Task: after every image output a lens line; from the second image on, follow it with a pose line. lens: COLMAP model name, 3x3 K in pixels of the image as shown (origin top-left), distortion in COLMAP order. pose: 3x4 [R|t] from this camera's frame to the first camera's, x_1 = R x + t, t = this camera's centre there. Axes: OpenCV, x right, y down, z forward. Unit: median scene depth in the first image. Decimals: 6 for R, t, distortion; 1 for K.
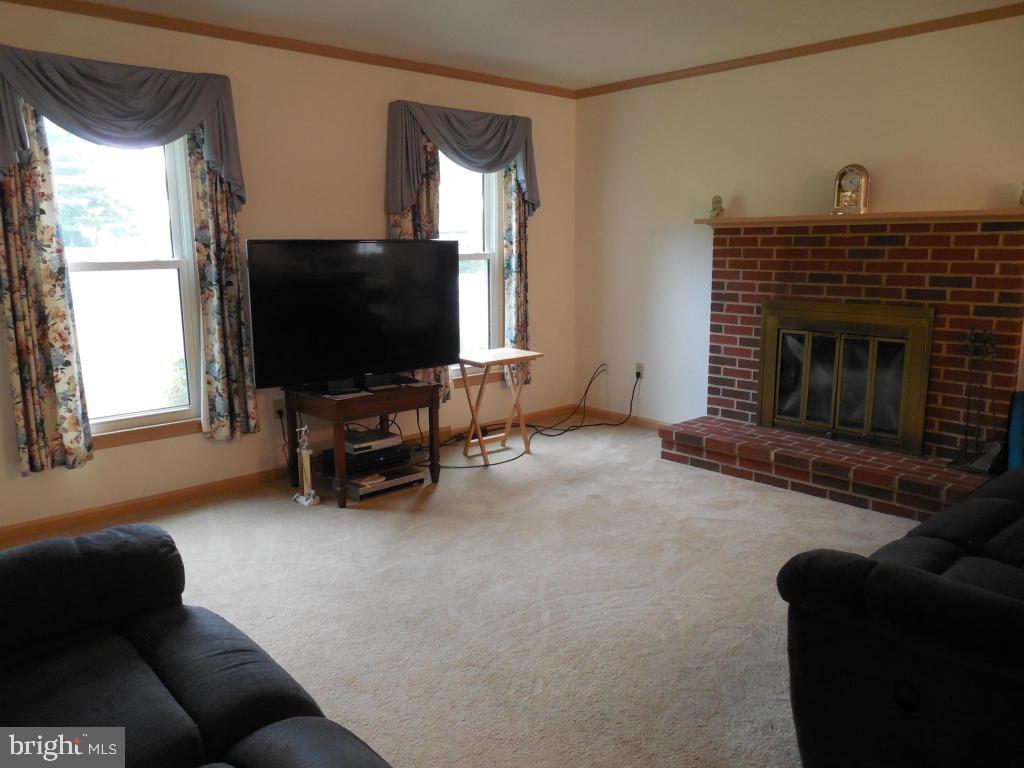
lens RADIAL K [[768.8, 0, 504.7], [0, 768.8, 386.2], [0, 0, 1]] dist [-0.001898, -0.004421]
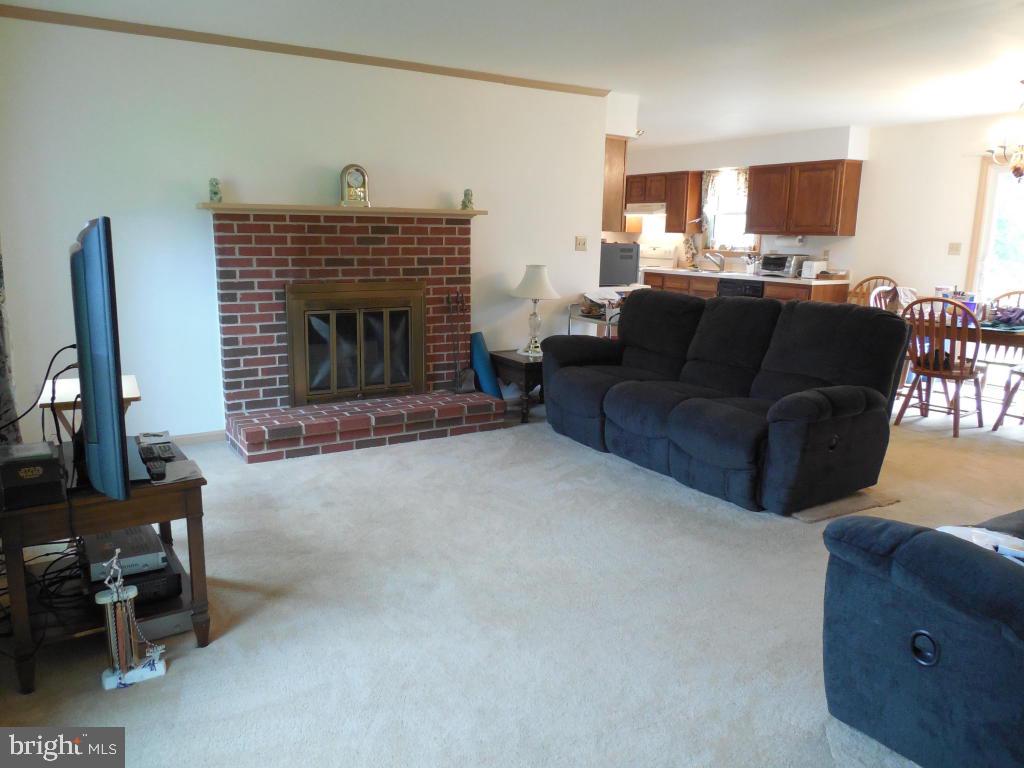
lens RADIAL K [[768.8, 0, 502.8], [0, 768.8, 387.5], [0, 0, 1]] dist [-0.001898, -0.004421]
pose [[0.185152, -0.184803, 0.965177, -0.661484], [0.164248, 0.974163, 0.155016, -0.095153], [-0.968887, 0.129827, 0.210722, 0.542209]]
